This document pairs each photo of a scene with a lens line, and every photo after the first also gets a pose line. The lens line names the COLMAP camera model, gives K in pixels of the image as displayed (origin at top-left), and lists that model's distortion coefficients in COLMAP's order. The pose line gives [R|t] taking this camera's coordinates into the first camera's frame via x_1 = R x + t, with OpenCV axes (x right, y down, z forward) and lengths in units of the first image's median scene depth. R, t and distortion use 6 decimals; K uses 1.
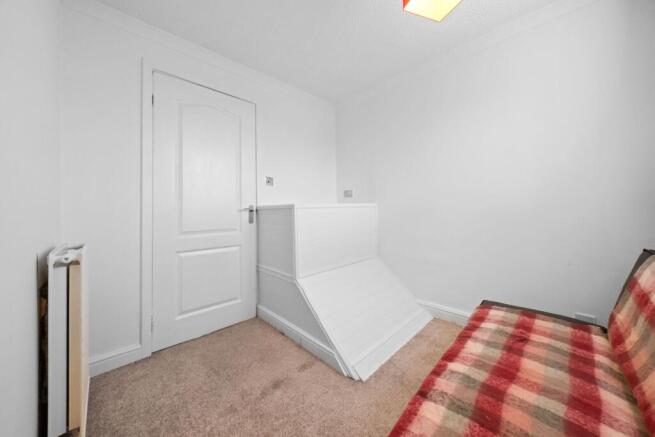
lens RADIAL K [[228.0, 0, 328.2], [0, 228.0, 212.5], [0, 0, 1]] dist [-0.002752, -0.000262]
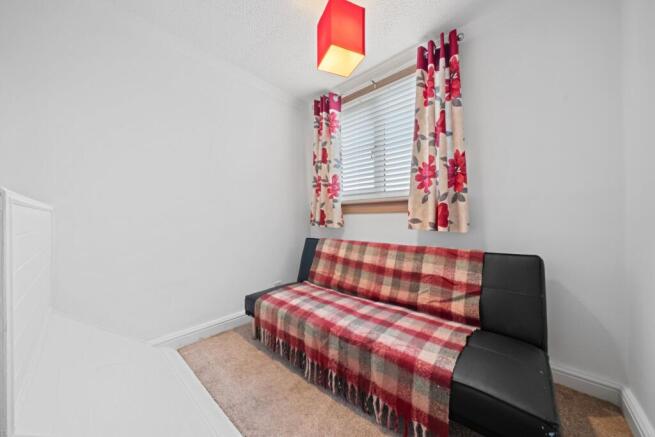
lens RADIAL K [[228.0, 0, 322.8], [0, 228.0, 217.5], [0, 0, 1]] dist [-0.002752, -0.000262]
pose [[-0.033898, 0.003192, 0.999420, -0.920047], [0.021538, 0.999765, -0.002462, -0.013095], [-0.999193, 0.021442, -0.033959, 1.162577]]
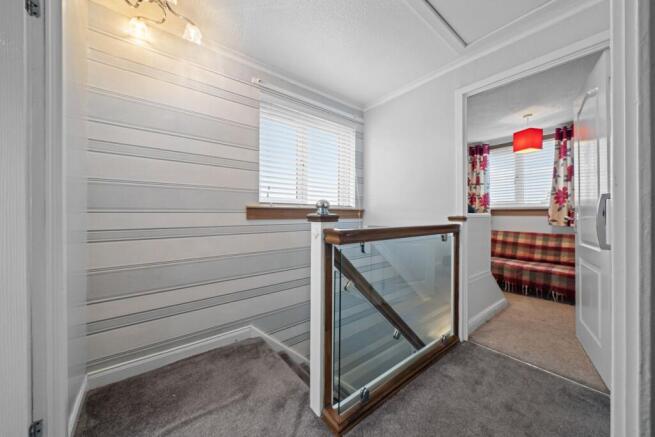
lens RADIAL K [[228.0, 0, 327.7], [0, 228.0, 214.5], [0, 0, 1]] dist [-0.002752, -0.000262]
pose [[0.127126, 0.006564, 0.991865, -2.999384], [0.009699, 0.999922, -0.007860, -0.075479], [-0.991839, 0.010620, 0.127052, 3.352963]]
